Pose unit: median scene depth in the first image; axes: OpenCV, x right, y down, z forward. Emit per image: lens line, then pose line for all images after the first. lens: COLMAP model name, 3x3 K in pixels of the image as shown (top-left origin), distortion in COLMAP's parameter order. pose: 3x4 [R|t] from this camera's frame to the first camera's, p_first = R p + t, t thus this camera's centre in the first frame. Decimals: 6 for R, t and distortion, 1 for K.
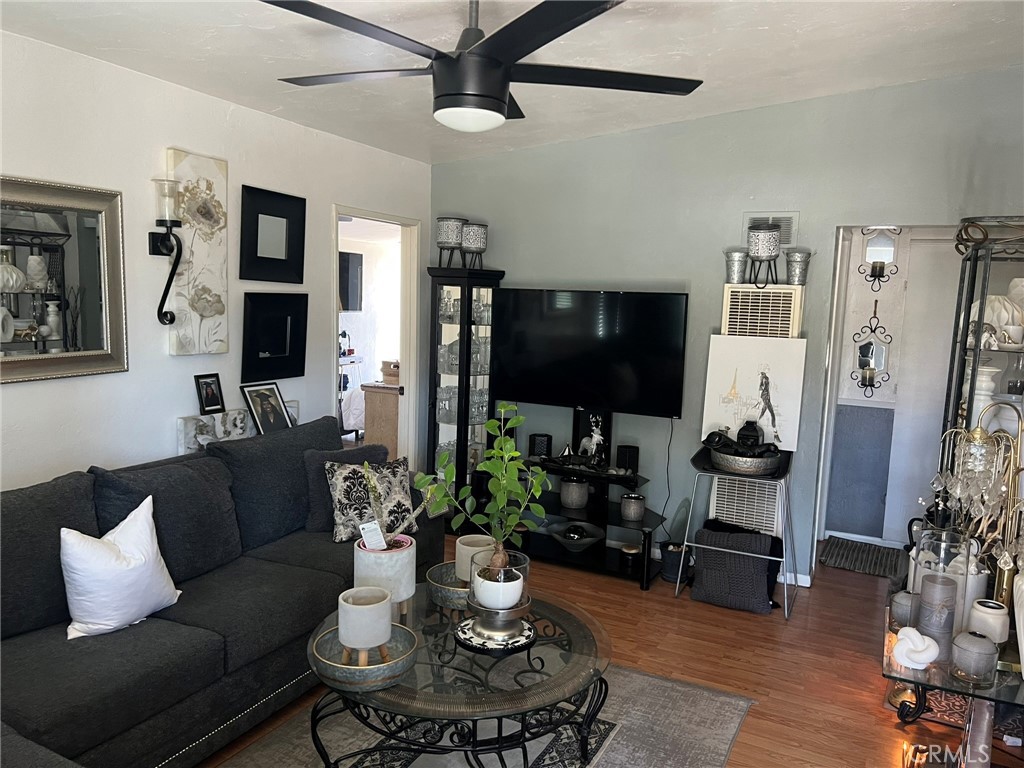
lens RADIAL K [[767.6, 0, 512.0], [0, 767.6, 384.0], [0, 0, 1]] dist [0.064885, -0.099145]
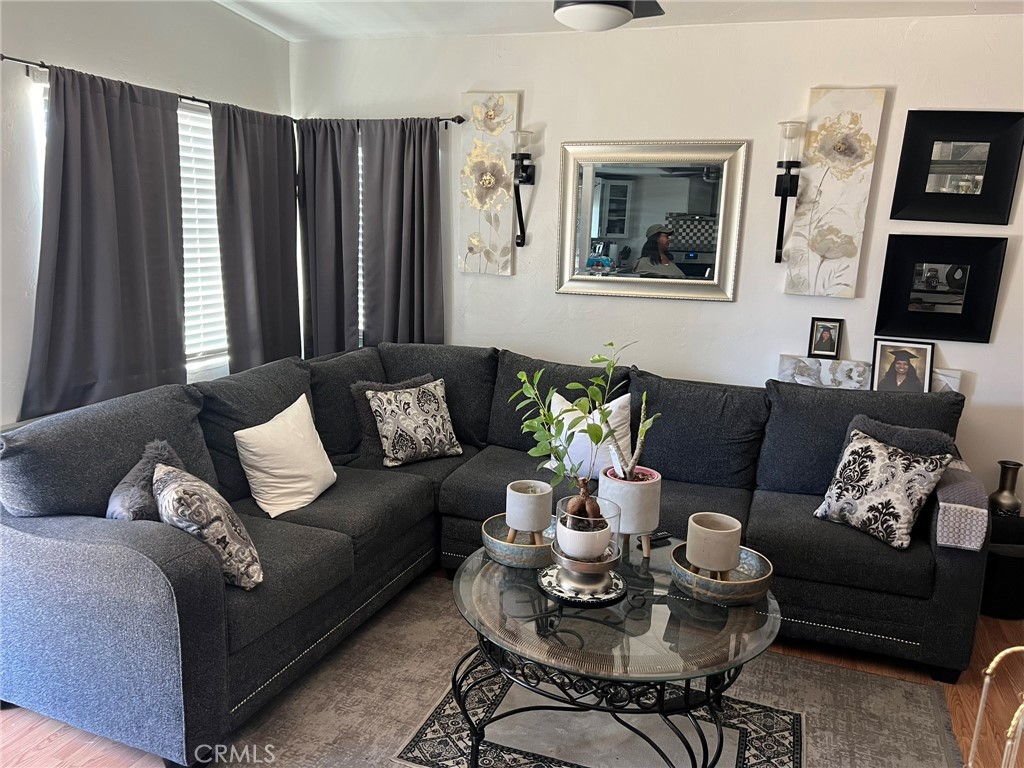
lens RADIAL K [[767.6, 0, 512.0], [0, 767.6, 384.0], [0, 0, 1]] dist [0.064885, -0.099145]
pose [[0.115852, 0.182434, -0.976369, 0.548143], [-0.148329, 0.975143, 0.164604, -0.034302], [0.982129, 0.125754, 0.140033, 0.498458]]
